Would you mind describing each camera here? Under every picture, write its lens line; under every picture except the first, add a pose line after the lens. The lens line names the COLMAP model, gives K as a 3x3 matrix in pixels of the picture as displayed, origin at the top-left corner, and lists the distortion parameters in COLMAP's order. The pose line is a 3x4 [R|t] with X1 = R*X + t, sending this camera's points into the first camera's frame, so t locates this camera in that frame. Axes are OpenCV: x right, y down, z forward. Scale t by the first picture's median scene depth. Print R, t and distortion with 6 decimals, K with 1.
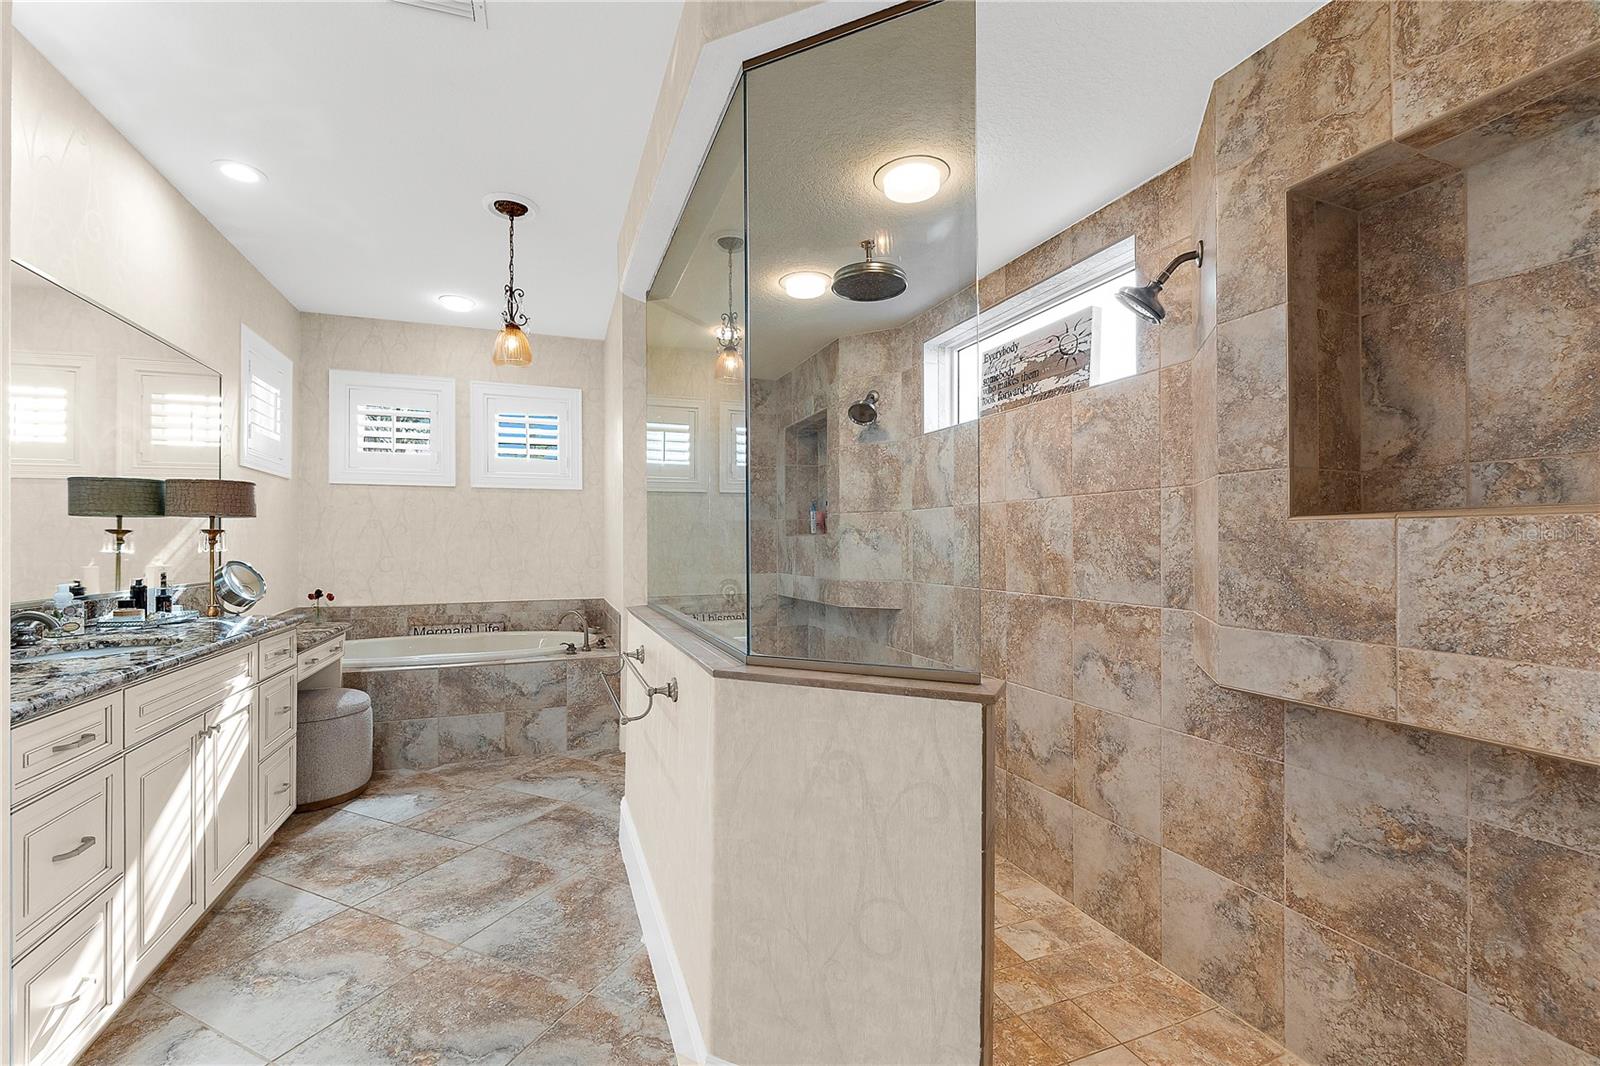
lens RADIAL K [[672.5, 0, 795.9], [0, 672.5, 539.2], [0, 0, 1]] dist [-0.007239, 0.001318]
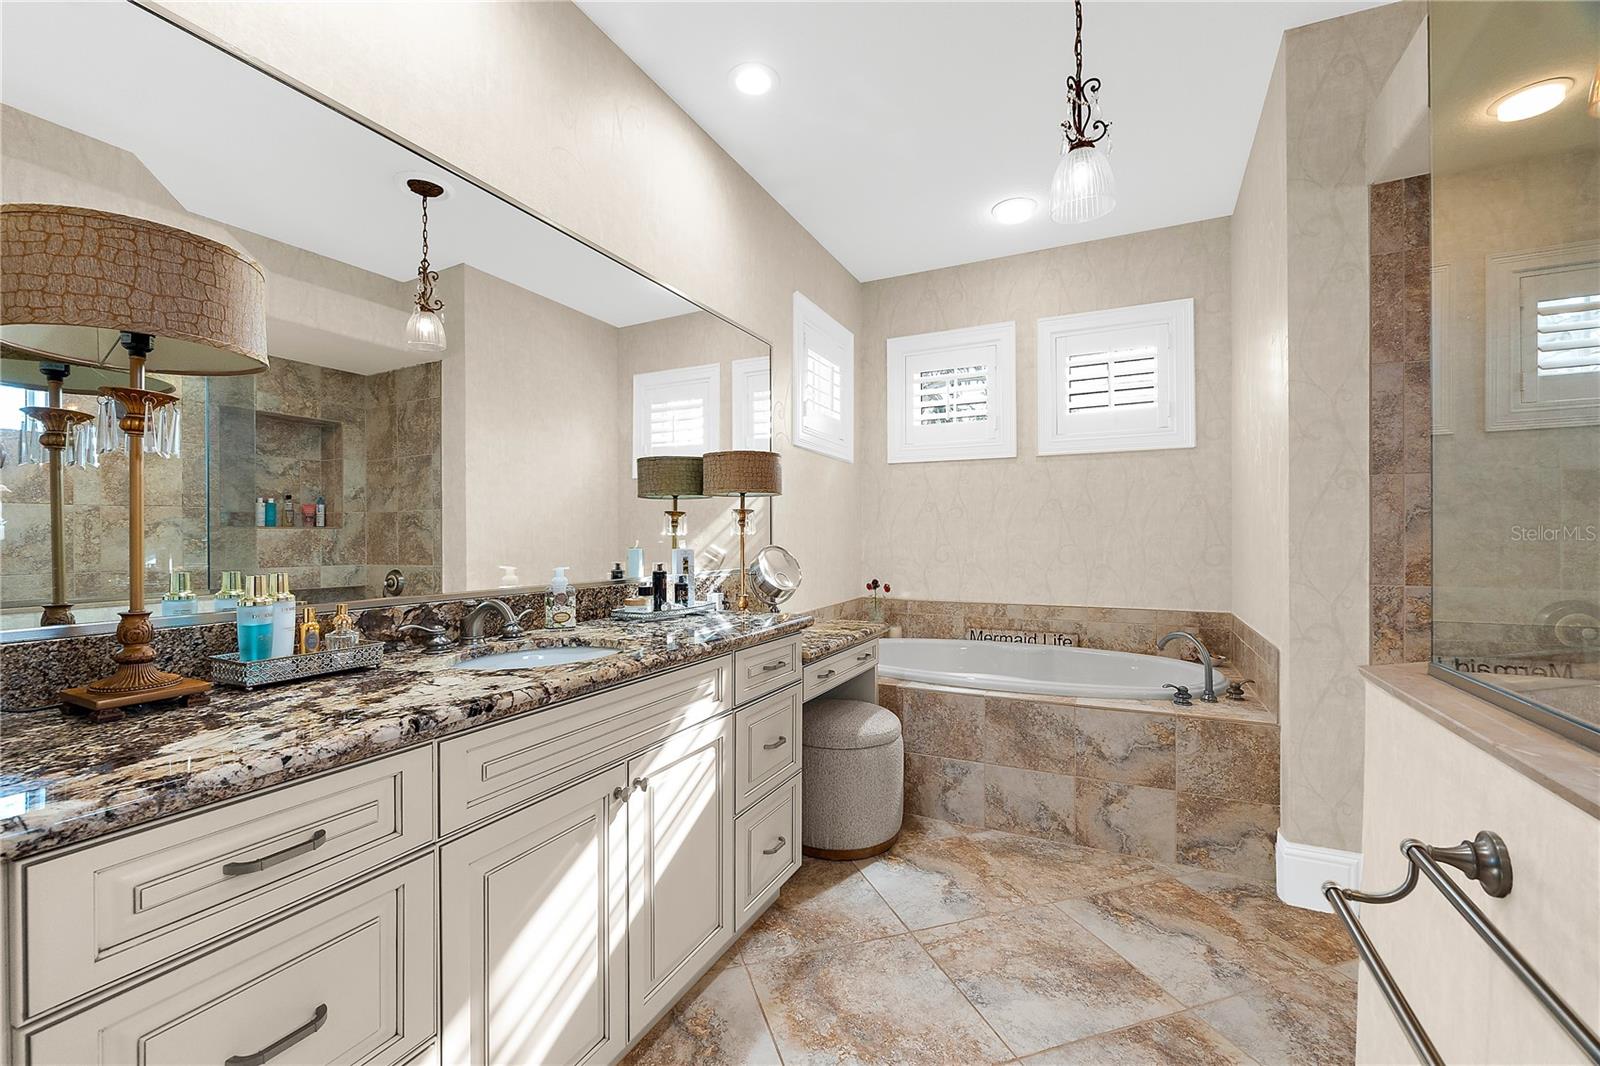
lens RADIAL K [[672.5, 0, 795.3], [0, 672.5, 538.2], [0, 0, 1]] dist [-0.007239, 0.001318]
pose [[0.680842, 0.002367, -0.732427, -0.182748], [0.004960, 0.999957, 0.007842, 0.017838], [0.732414, -0.008972, 0.680800, 0.466347]]
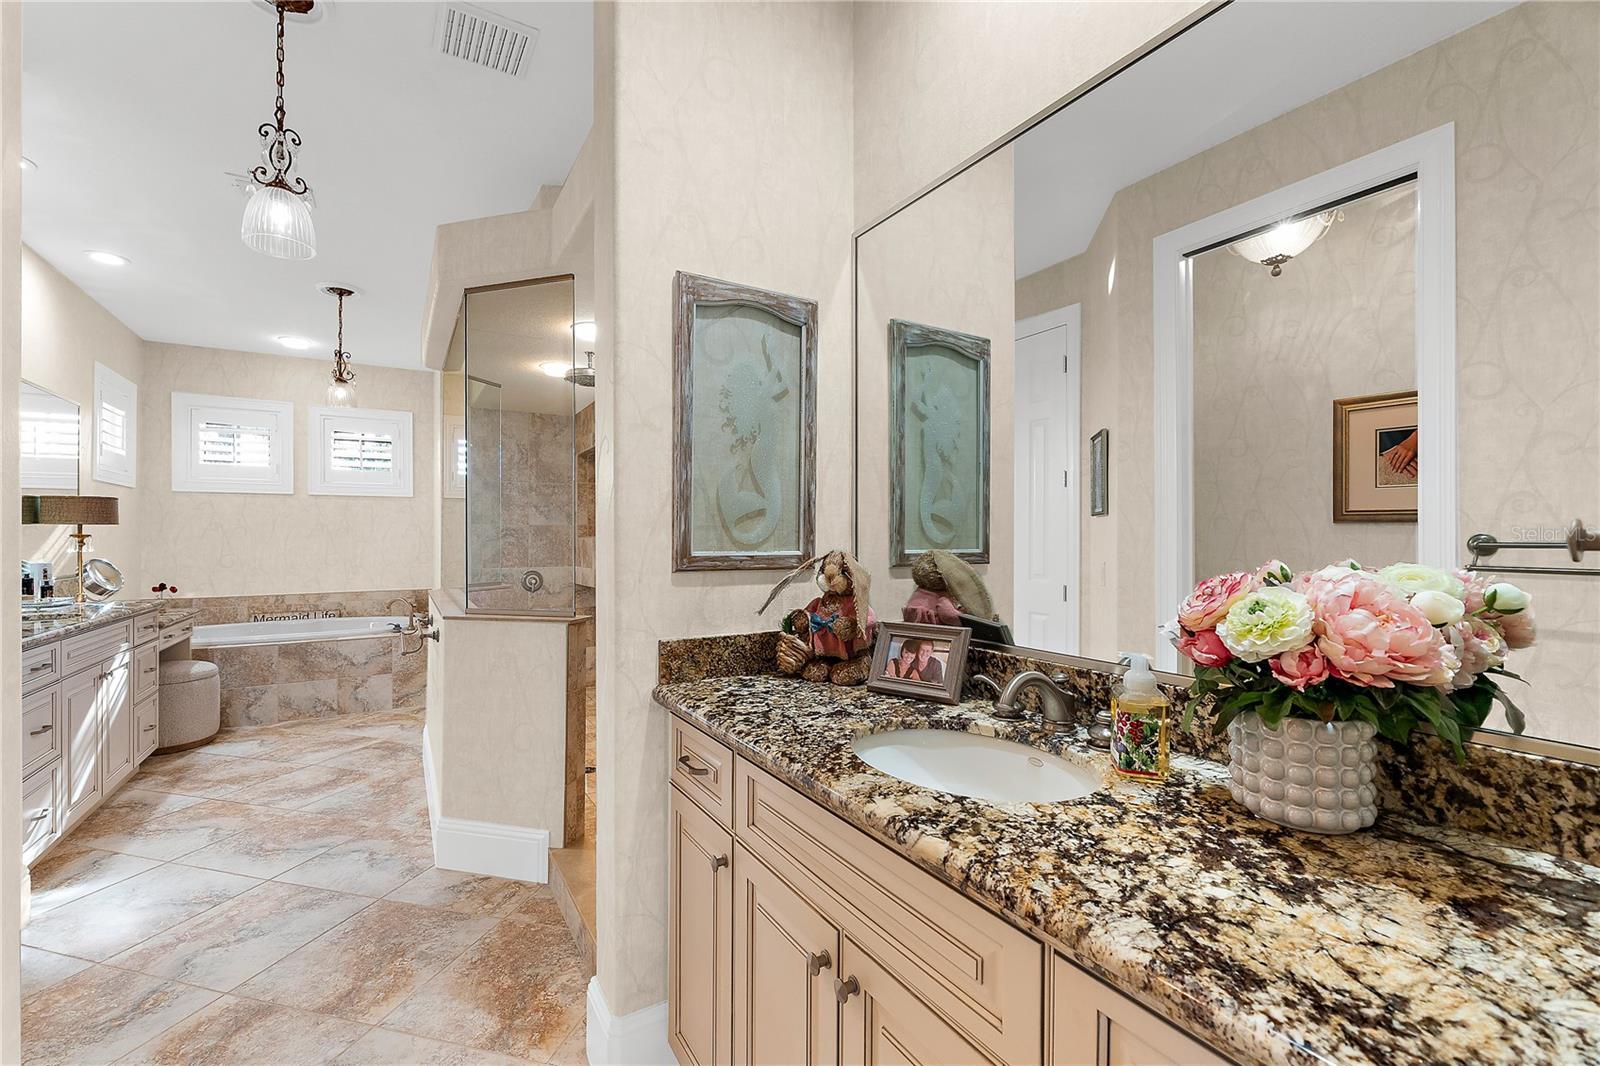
lens RADIAL K [[672.5, 0, 797.9], [0, 672.5, 533.2], [0, 0, 1]] dist [-0.007239, 0.001318]
pose [[0.984835, 0.000317, 0.173492, 0.260953], [-0.000293, 1.000000, -0.000164, -0.017838], [-0.173492, 0.000111, 0.984835, -0.507321]]
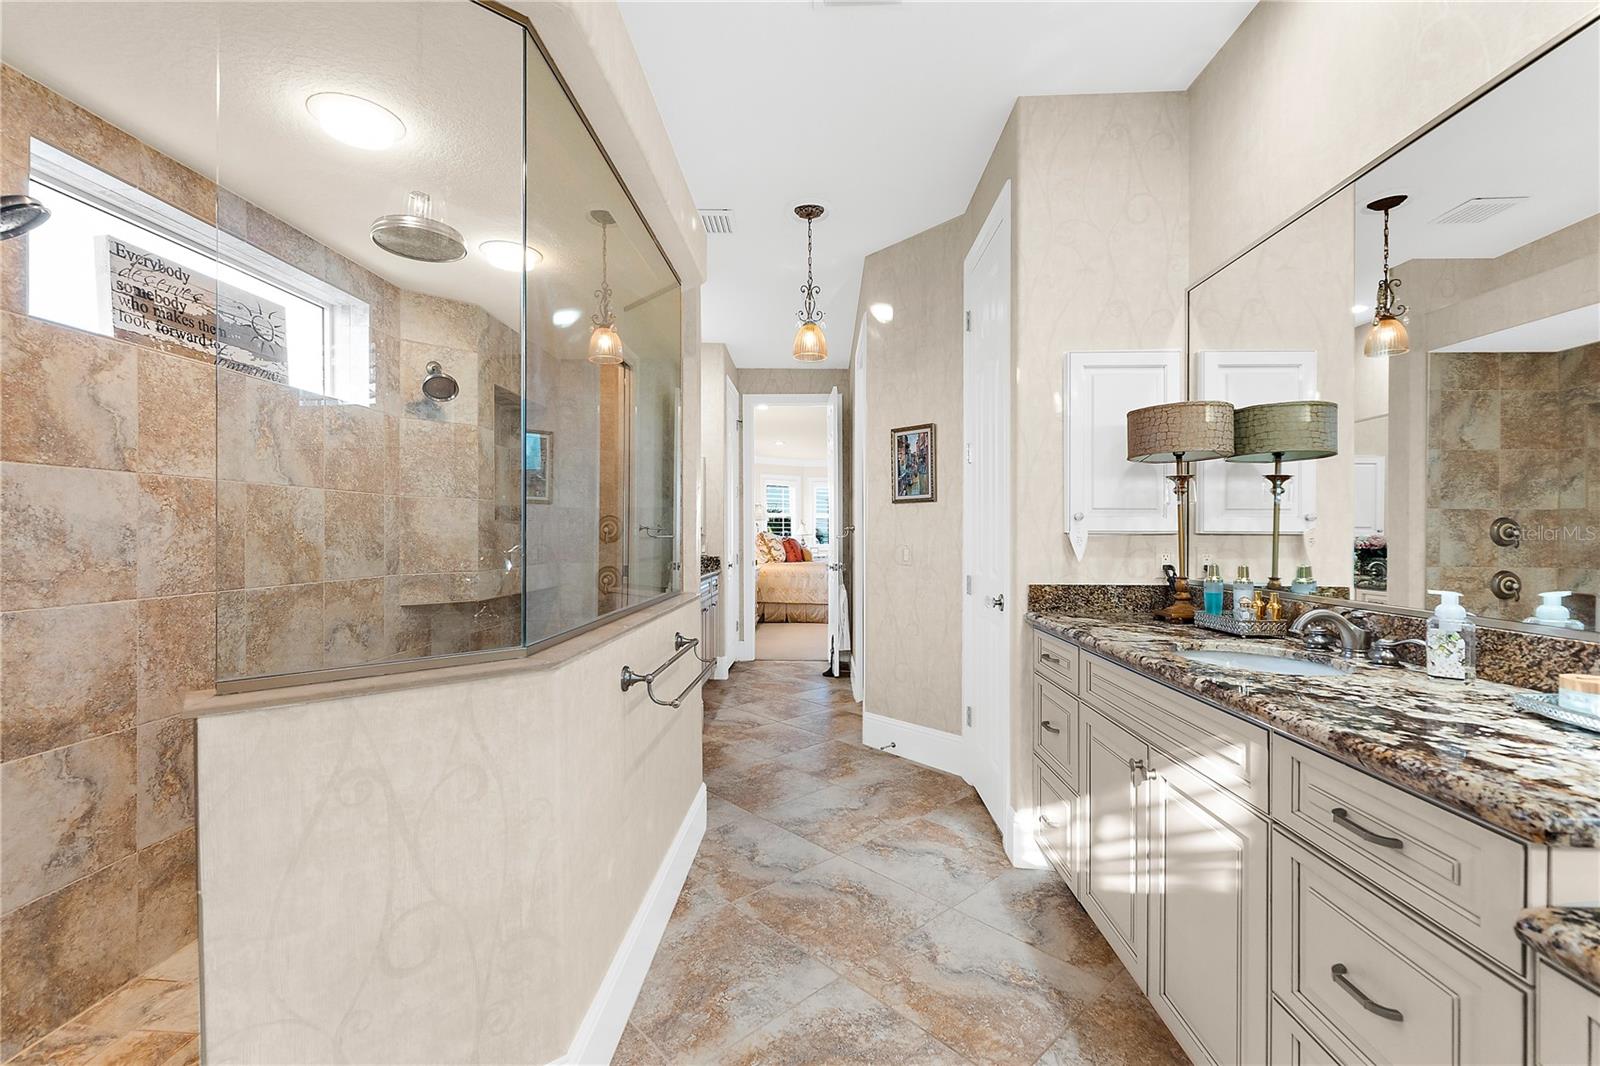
lens RADIAL K [[672.5, 0, 790.7], [0, 672.5, 539.4], [0, 0, 1]] dist [-0.007239, 0.001318]
pose [[-0.913548, -0.000945, 0.406730, -0.585377], [0.000780, 0.999991, 0.004074, 0.011679], [-0.406730, 0.004039, -0.913539, 1.339843]]
